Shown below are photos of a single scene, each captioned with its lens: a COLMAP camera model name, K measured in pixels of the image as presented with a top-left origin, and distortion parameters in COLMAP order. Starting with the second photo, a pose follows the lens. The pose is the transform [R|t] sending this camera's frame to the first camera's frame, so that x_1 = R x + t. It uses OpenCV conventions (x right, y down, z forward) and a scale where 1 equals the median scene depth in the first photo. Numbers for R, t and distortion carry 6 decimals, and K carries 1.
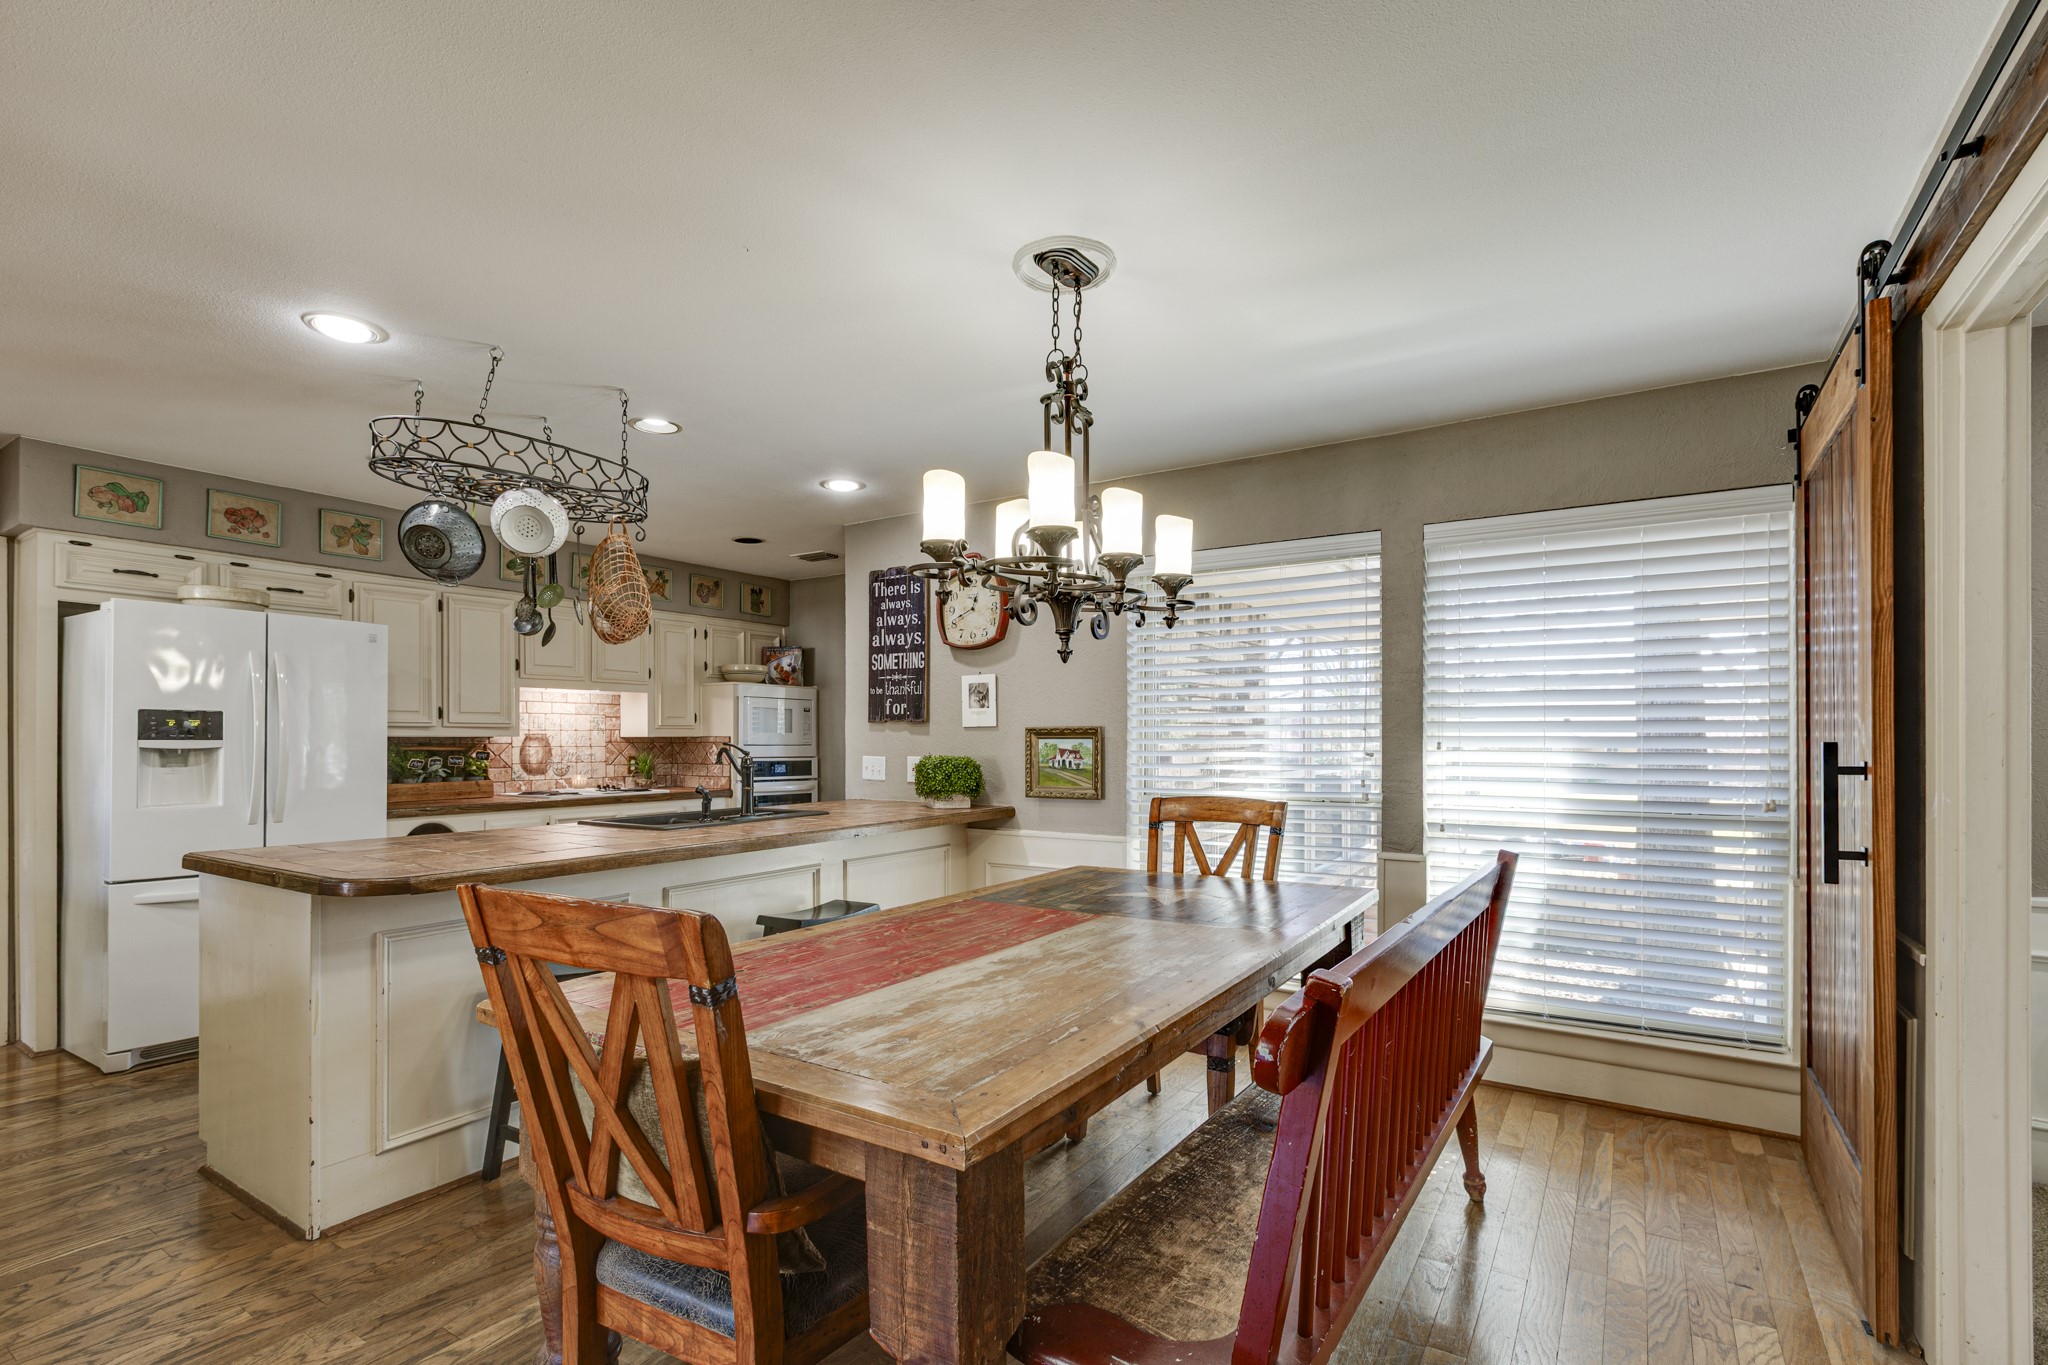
lens RADIAL K [[924.1, 0, 1009.1], [0, 924.1, 763.1], [0, 0, 1]] dist [0.002433, -0.001104]
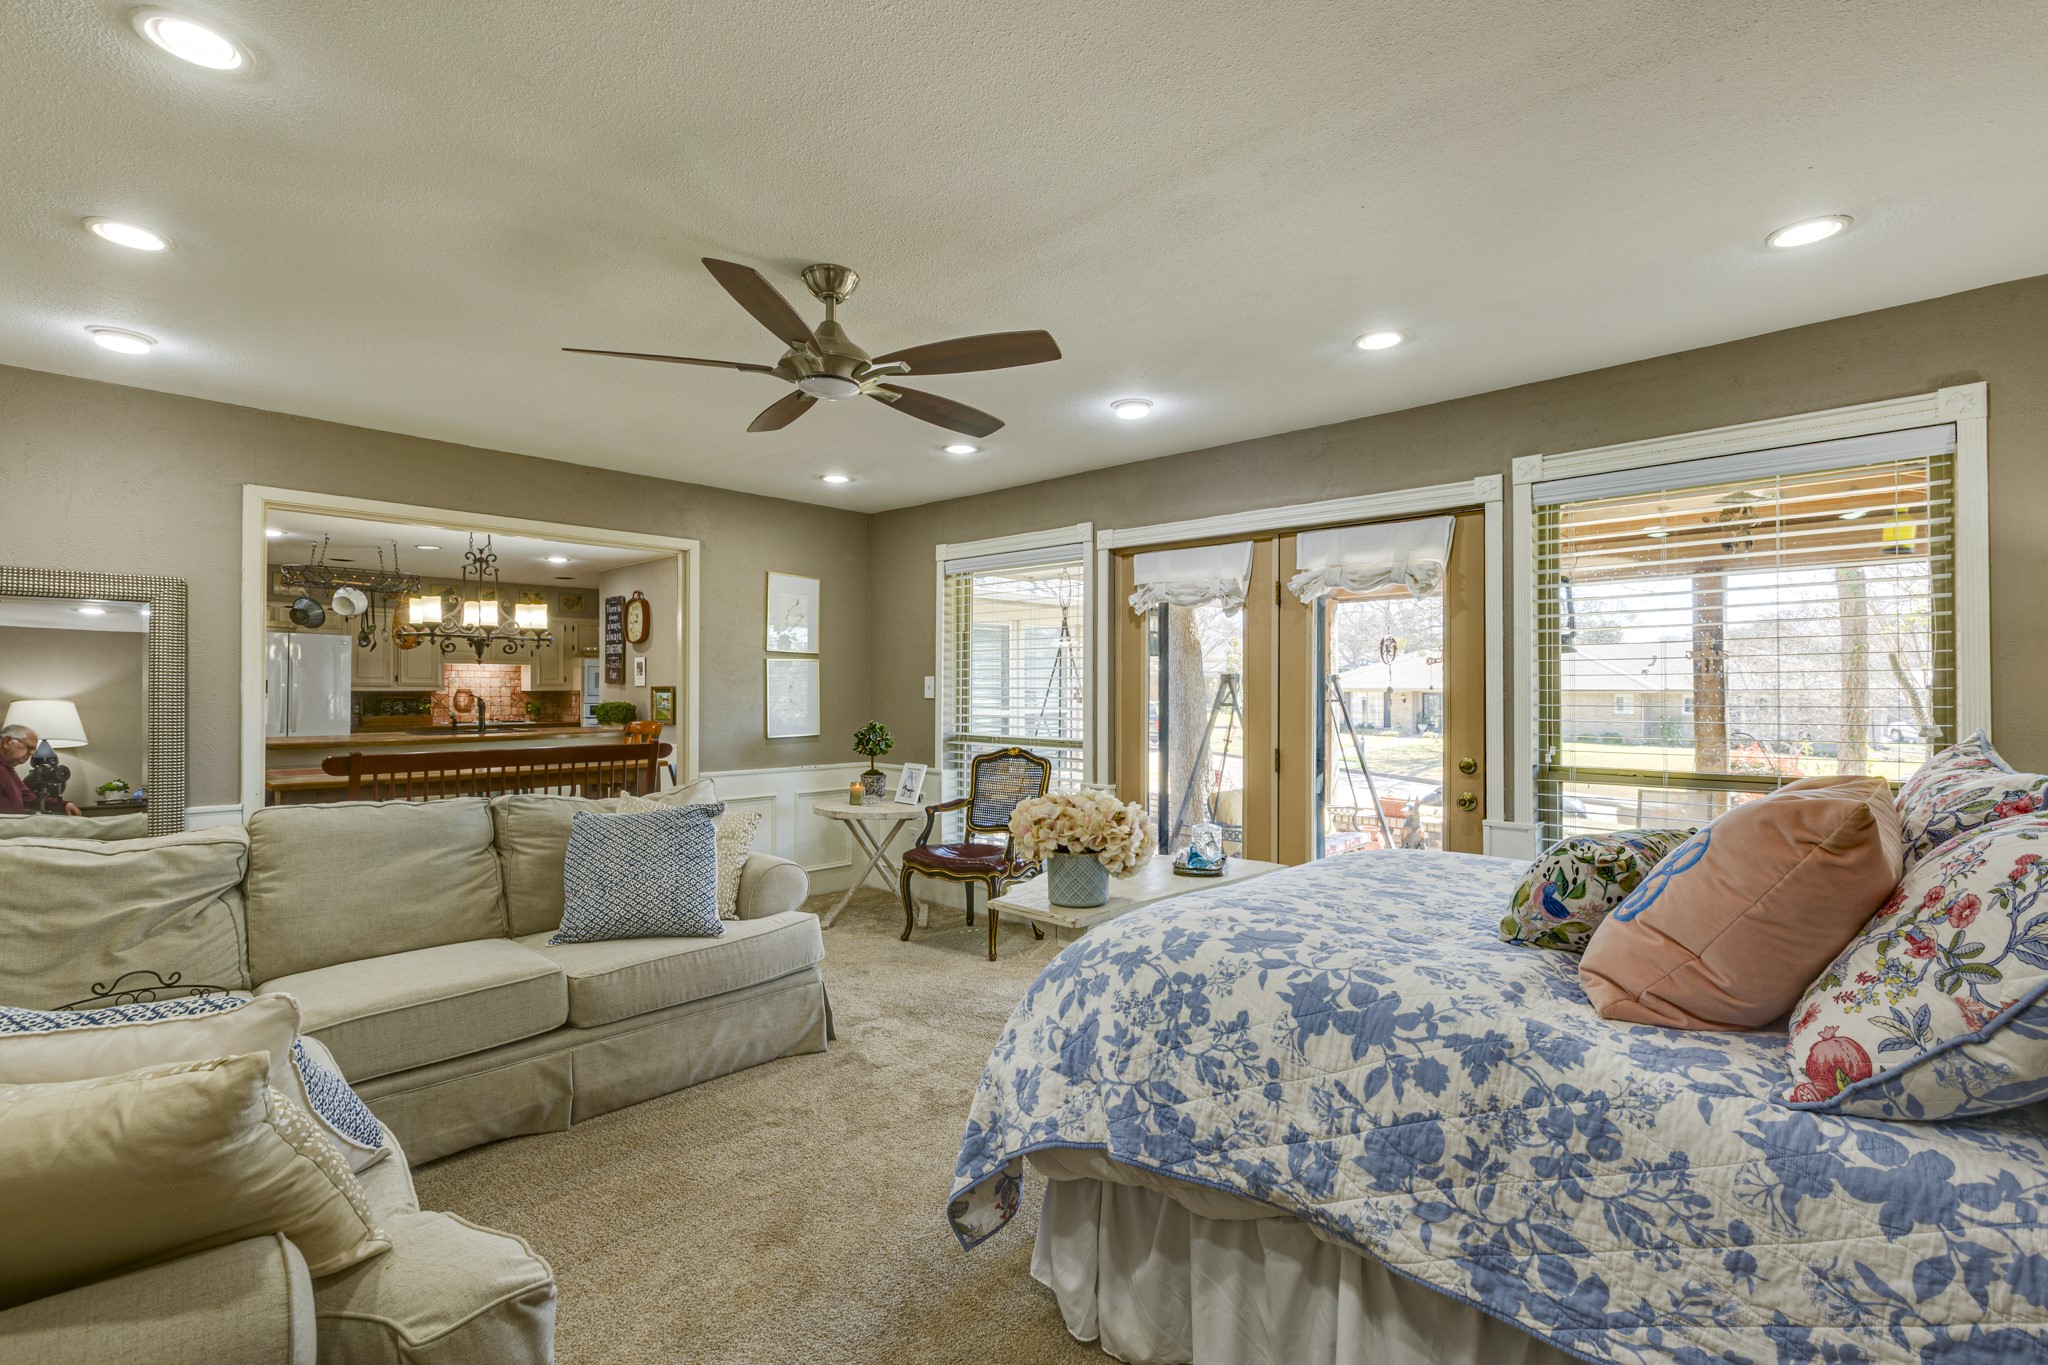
lens RADIAL K [[924.1, 0, 1011.0], [0, 924.1, 691.8], [0, 0, 1]] dist [0.002433, -0.001104]
pose [[0.985052, -0.001410, -0.172254, 0.954085], [-0.002328, 0.999766, -0.021497, 0.010084], [0.172244, 0.021577, 0.984818, -0.645611]]
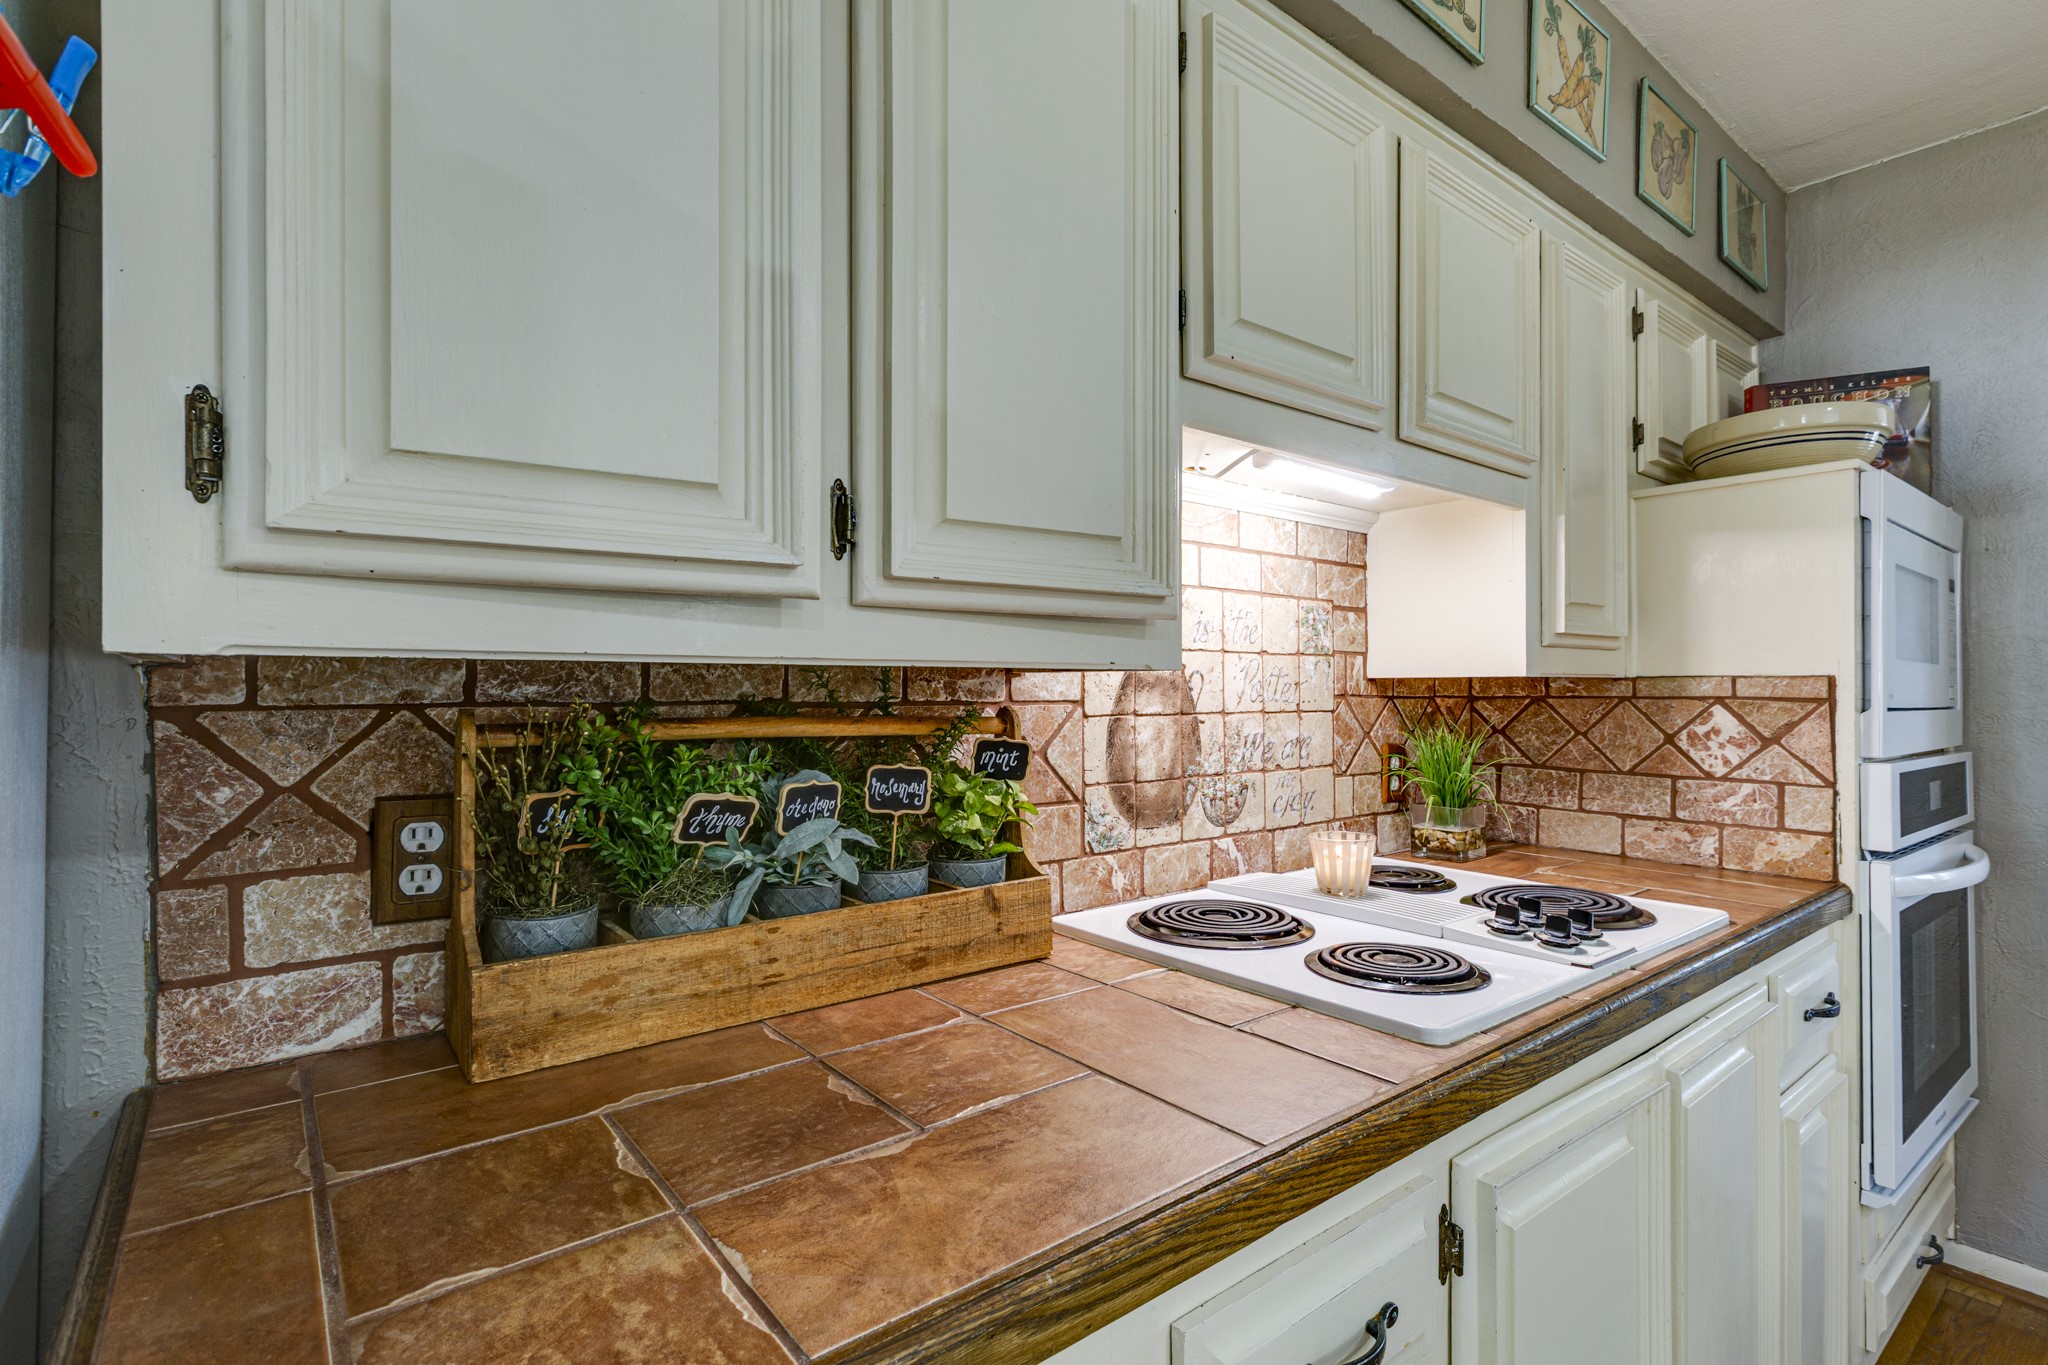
lens RADIAL K [[924.1, 0, 1003.2], [0, 924.1, 685.5], [0, 0, 1]] dist [0.002433, -0.001104]
pose [[0.940022, -0.006673, -0.341049, -0.543810], [-0.004800, 0.999451, -0.032786, -0.020281], [0.341080, 0.032457, 0.939474, 0.875185]]
